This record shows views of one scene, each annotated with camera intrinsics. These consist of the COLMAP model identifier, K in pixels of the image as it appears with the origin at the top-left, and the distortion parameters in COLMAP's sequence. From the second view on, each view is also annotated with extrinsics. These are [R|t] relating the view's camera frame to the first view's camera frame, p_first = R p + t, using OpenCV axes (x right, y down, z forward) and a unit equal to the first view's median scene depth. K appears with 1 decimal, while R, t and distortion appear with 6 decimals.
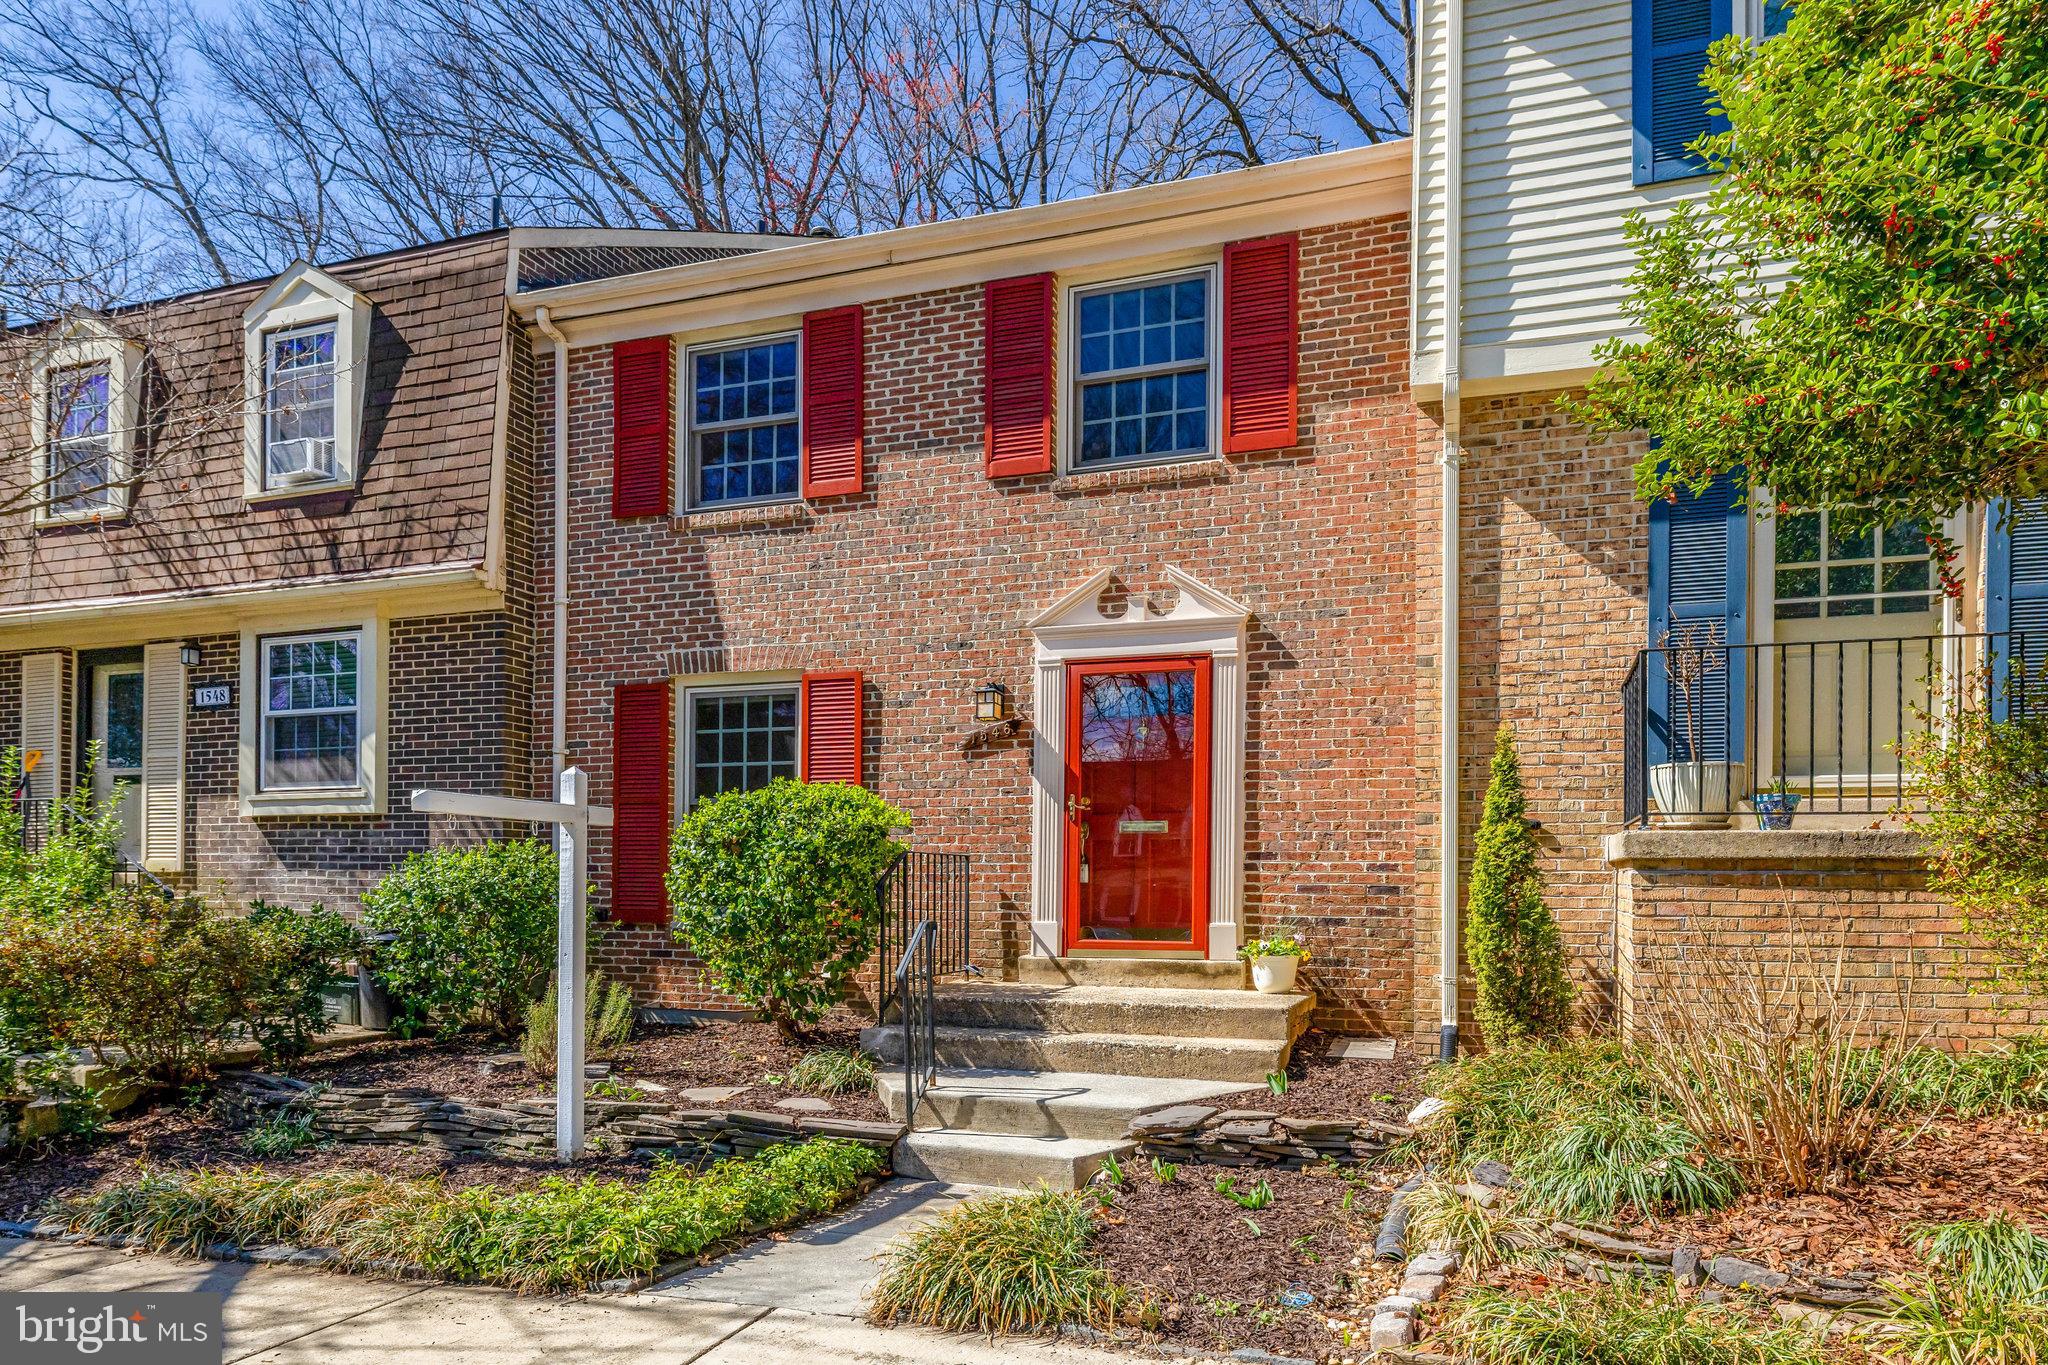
lens RADIAL K [[1220.7, 0, 1024.0], [0, 1220.7, 682.5], [0, 0, 1]] dist [-0.000716, -0.002780]
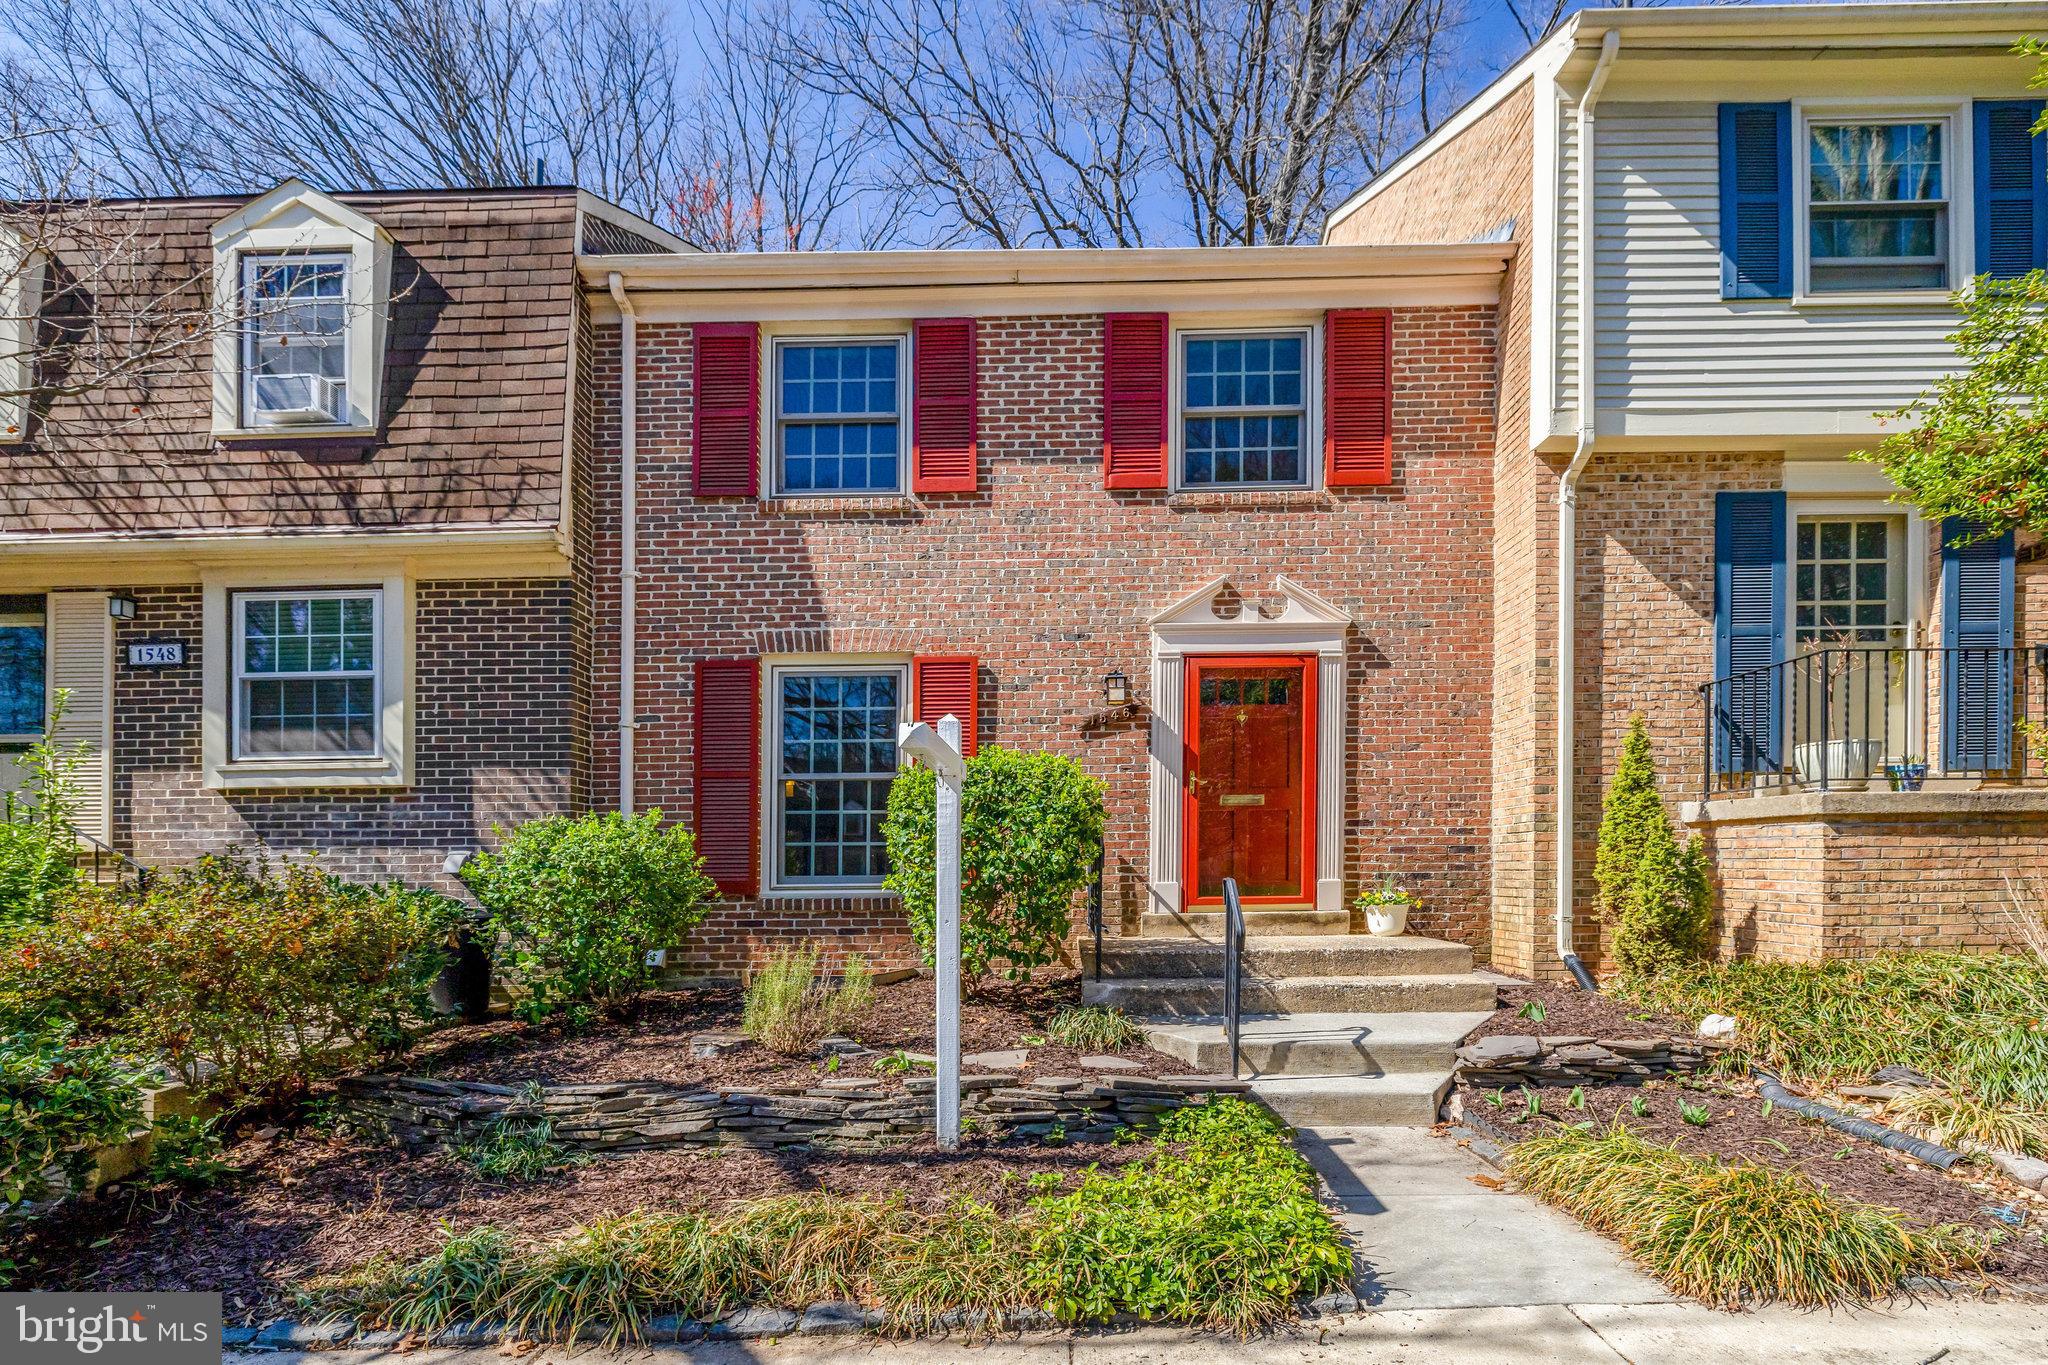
lens RADIAL K [[904.3, 0, 1023.9], [0, 904.3, 735.4], [0, 0, 1]] dist [-0.006508, 0.000589]
pose [[0.948635, 0.030484, 0.314901, -0.354924], [-0.037038, 0.999203, 0.014851, 0.048802], [-0.314198, -0.025751, 0.949008, 0.233103]]
